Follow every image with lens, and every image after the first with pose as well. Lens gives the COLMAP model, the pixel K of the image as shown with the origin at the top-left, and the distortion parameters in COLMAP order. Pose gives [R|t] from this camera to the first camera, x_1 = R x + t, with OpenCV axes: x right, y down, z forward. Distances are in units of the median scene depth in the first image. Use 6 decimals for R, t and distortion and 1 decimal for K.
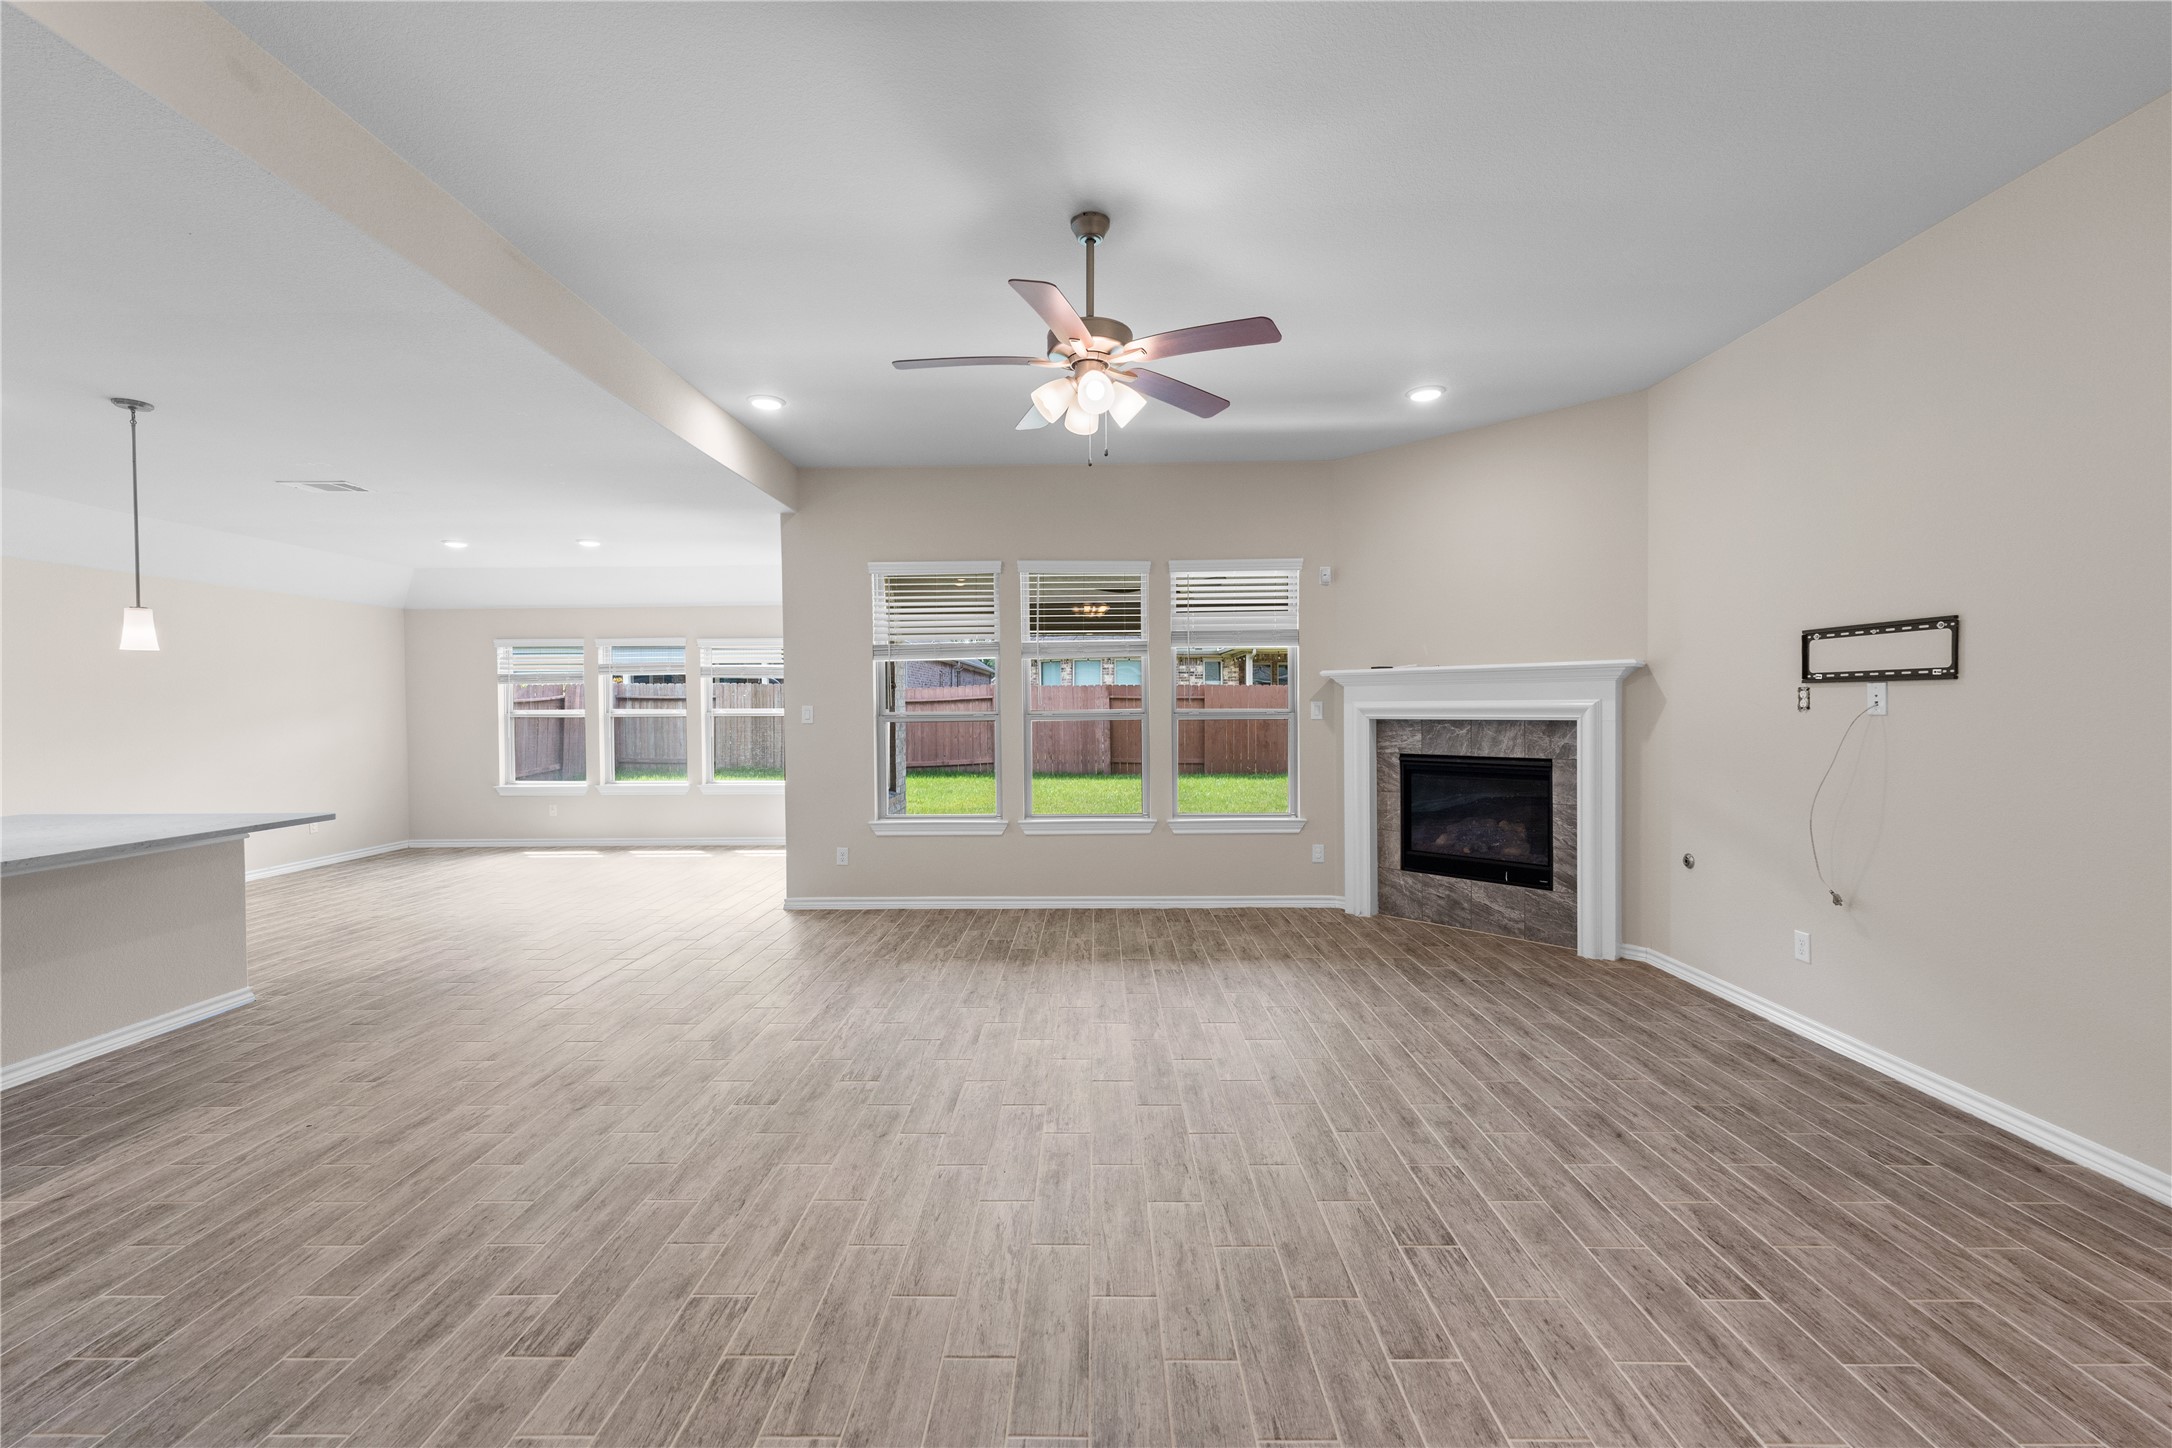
lens RADIAL K [[882.3, 0, 1100.3], [0, 882.3, 725.4], [0, 0, 1]] dist [0.001740, -0.000490]
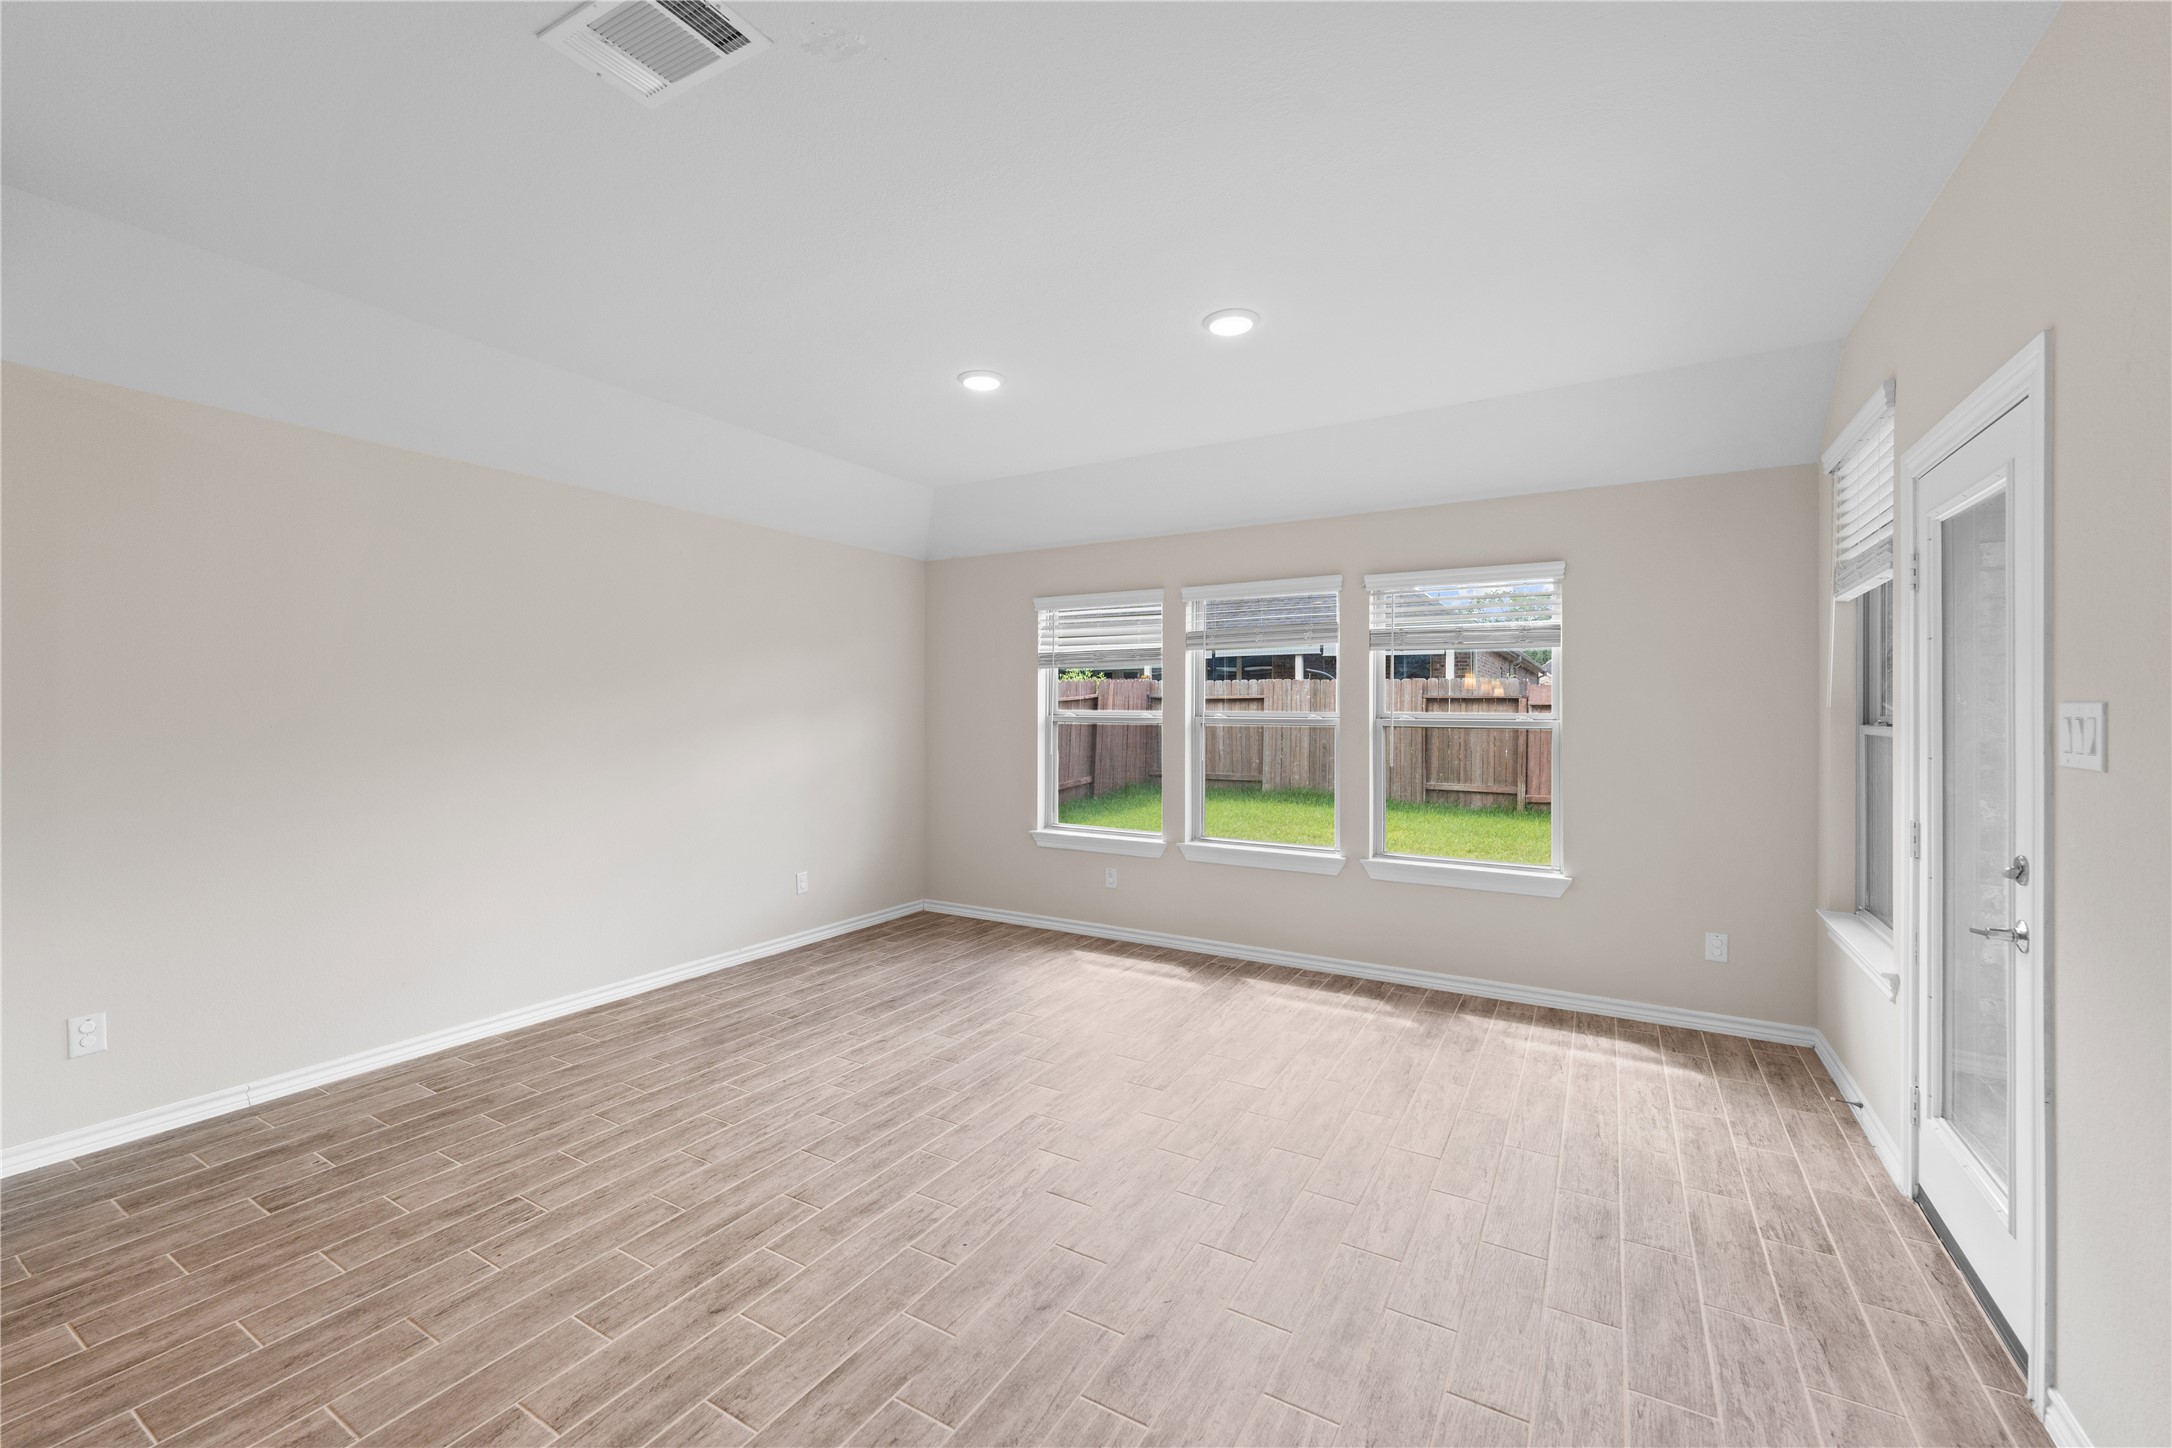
lens RADIAL K [[882.3, 0, 1085.9], [0, 882.3, 705.2], [0, 0, 1]] dist [0.001740, -0.000490]
pose [[0.862378, 0.007327, -0.506211, -0.510383], [-0.021768, 0.999507, -0.022616, -0.011061], [0.505796, 0.030523, 0.862113, 0.725886]]
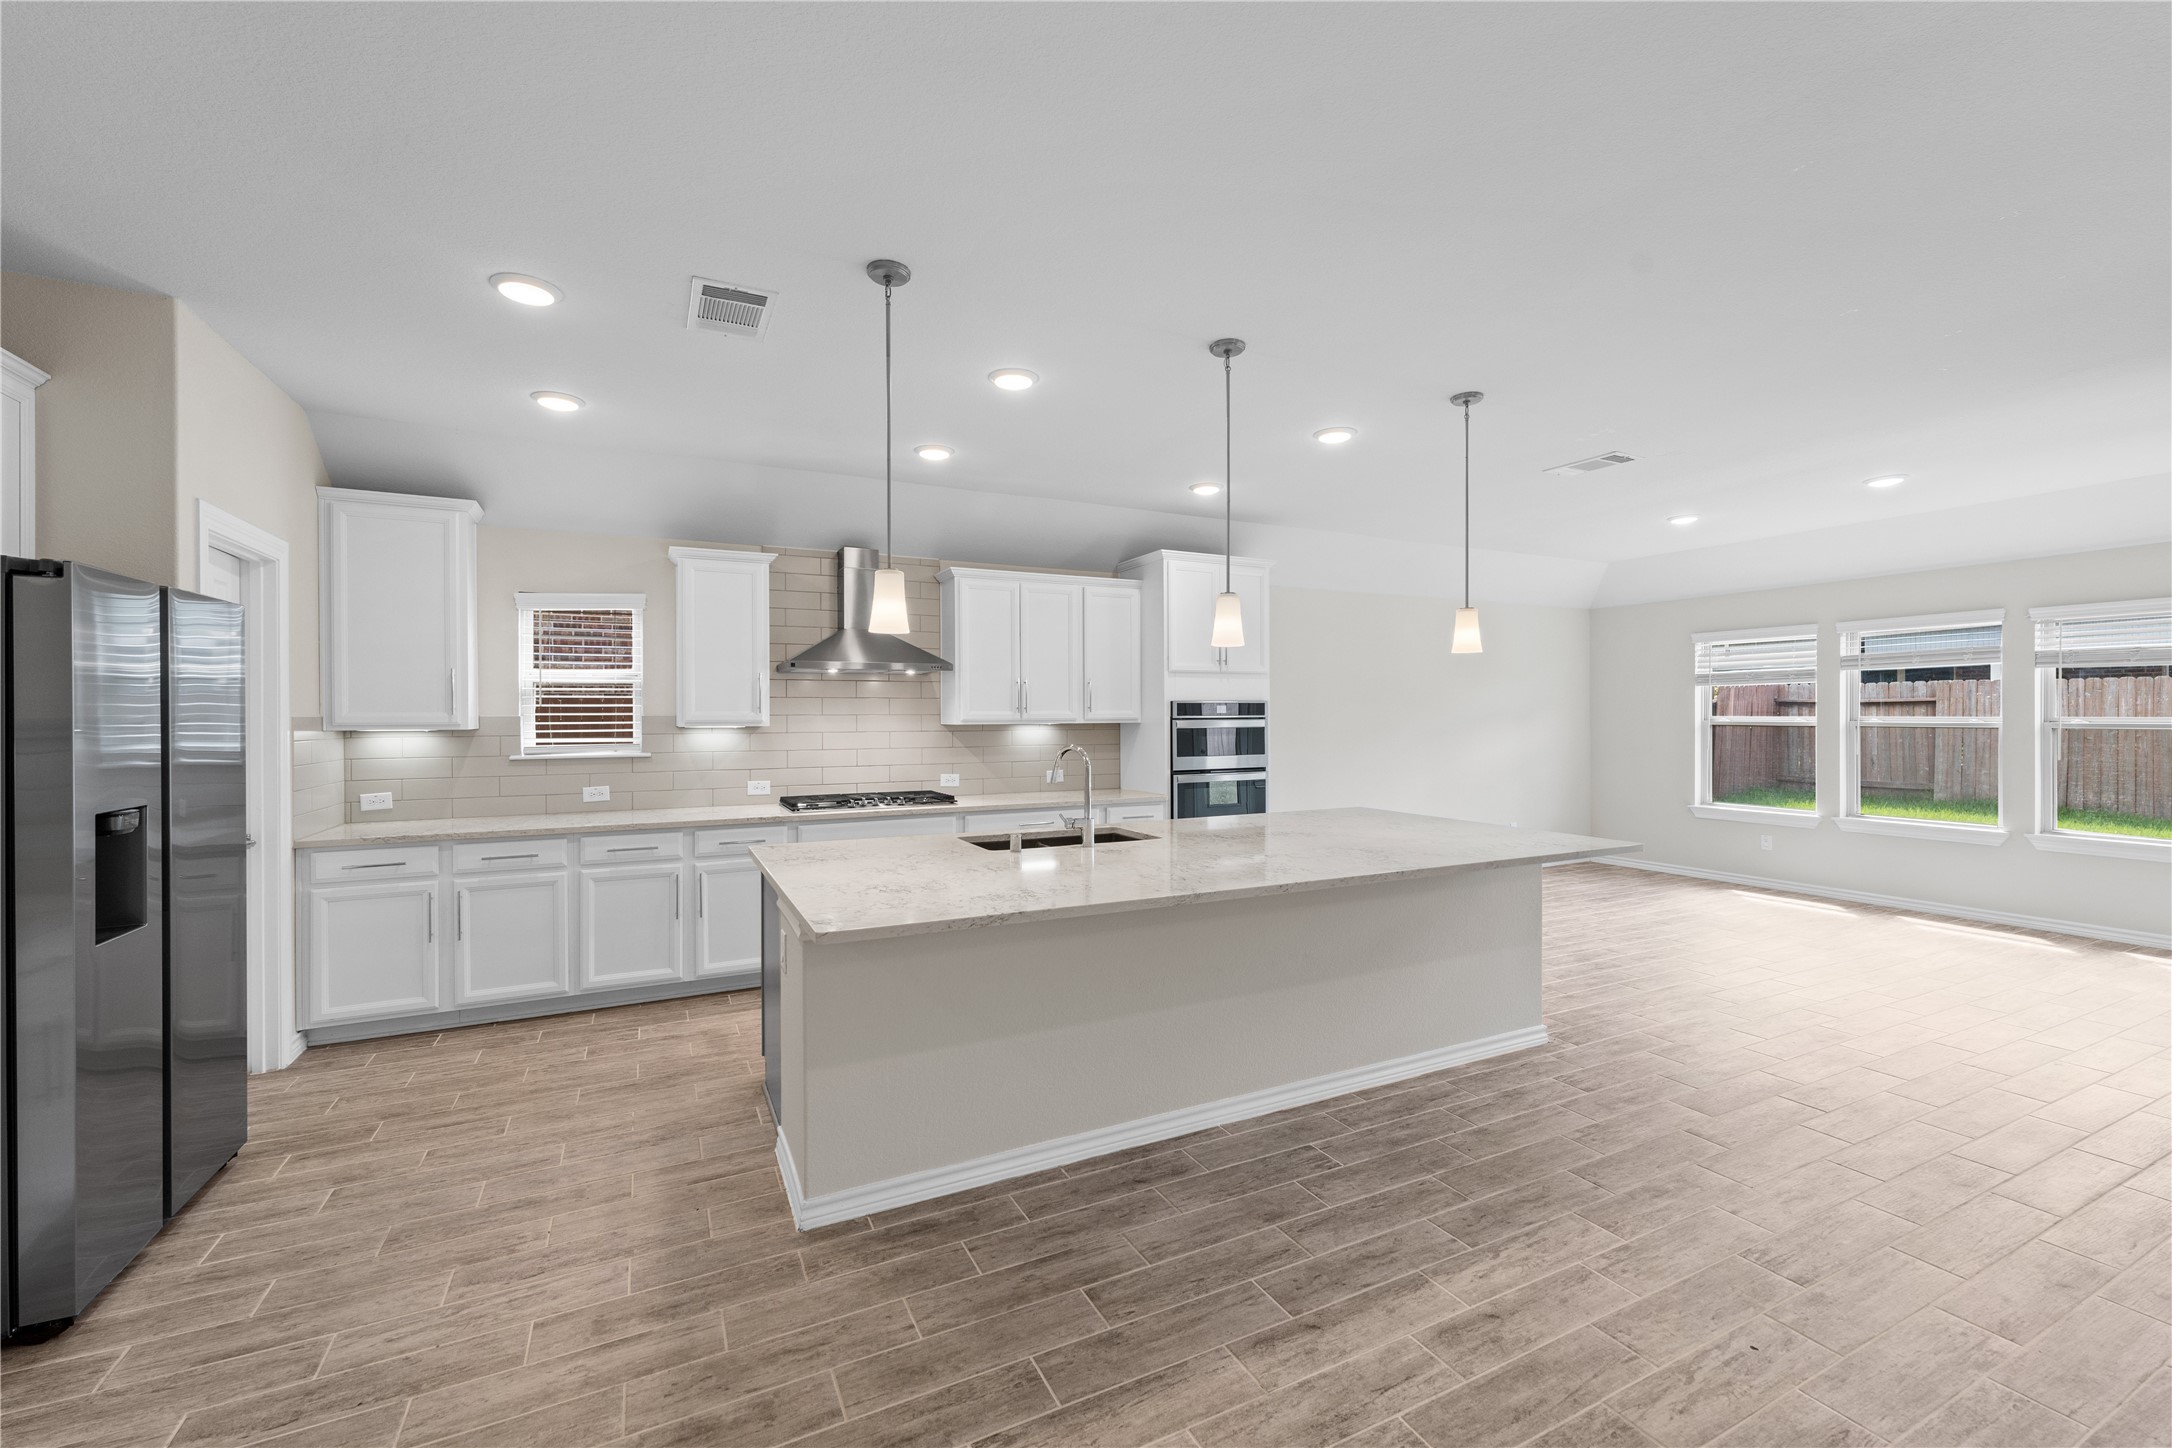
lens RADIAL K [[882.3, 0, 1068.2], [0, 882.3, 716.9], [0, 0, 1]] dist [0.001740, -0.000490]
pose [[0.438595, 0.006661, -0.898660, -0.276969], [-0.021175, 0.999772, -0.002924, -0.002276], [0.898435, 0.020311, 0.438636, 0.125966]]
